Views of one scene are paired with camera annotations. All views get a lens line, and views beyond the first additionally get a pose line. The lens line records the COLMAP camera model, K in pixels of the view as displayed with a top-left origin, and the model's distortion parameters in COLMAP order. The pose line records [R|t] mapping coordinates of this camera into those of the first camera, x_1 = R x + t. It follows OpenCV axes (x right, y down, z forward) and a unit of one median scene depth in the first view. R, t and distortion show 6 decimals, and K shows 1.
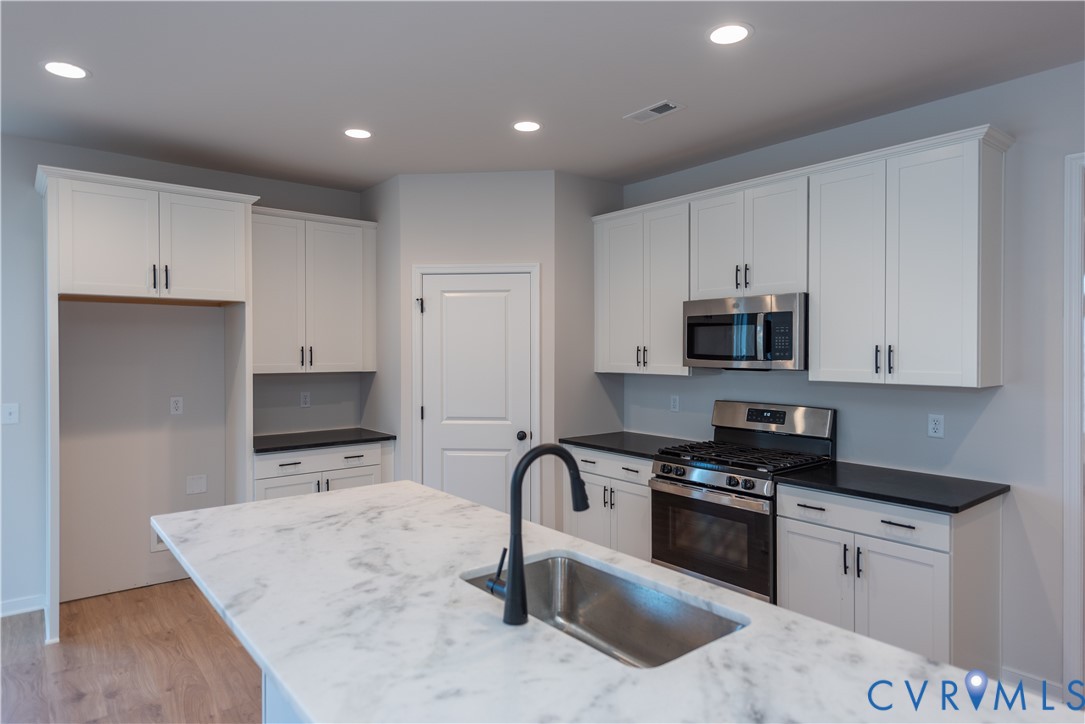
lens RADIAL K [[663.7, 0, 542.5], [0, 663.7, 362.0], [0, 0, 1]] dist [0.021483, -0.001017]
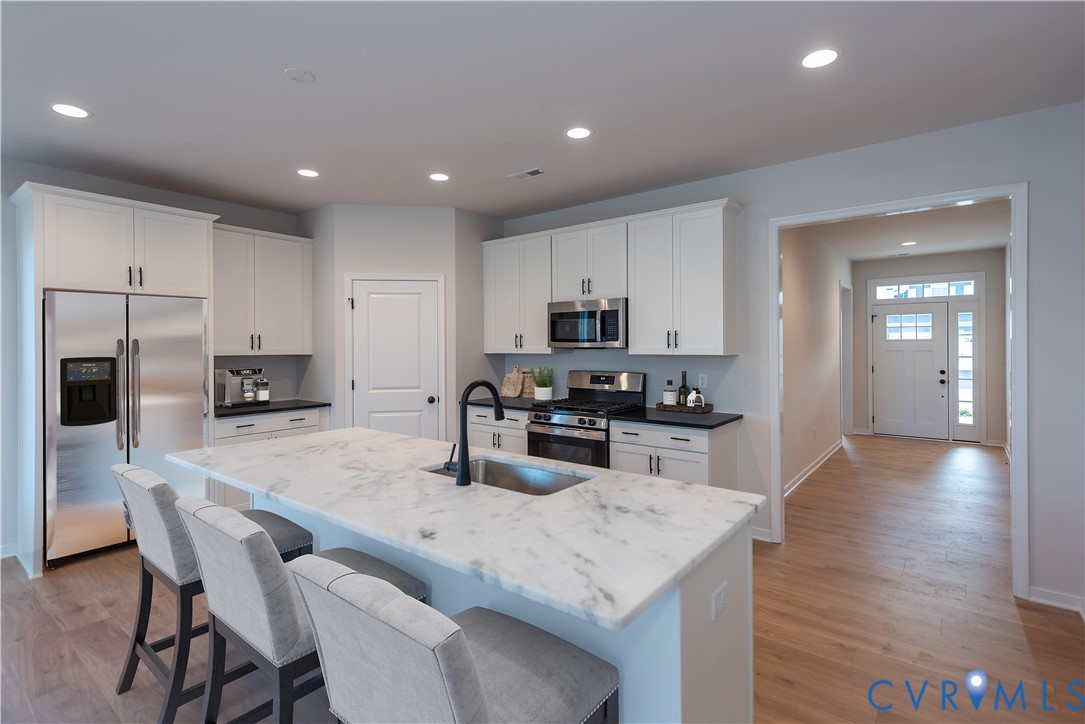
lens RADIAL K [[514.0, 0, 538.3], [0, 514.0, 338.8], [0, 0, 1]] dist [0.019362, -0.000172]
pose [[0.979195, 0.001562, 0.202917, -0.042576], [0.003923, 0.999638, -0.026624, 0.020589], [-0.202885, 0.026866, 0.978834, -0.112872]]
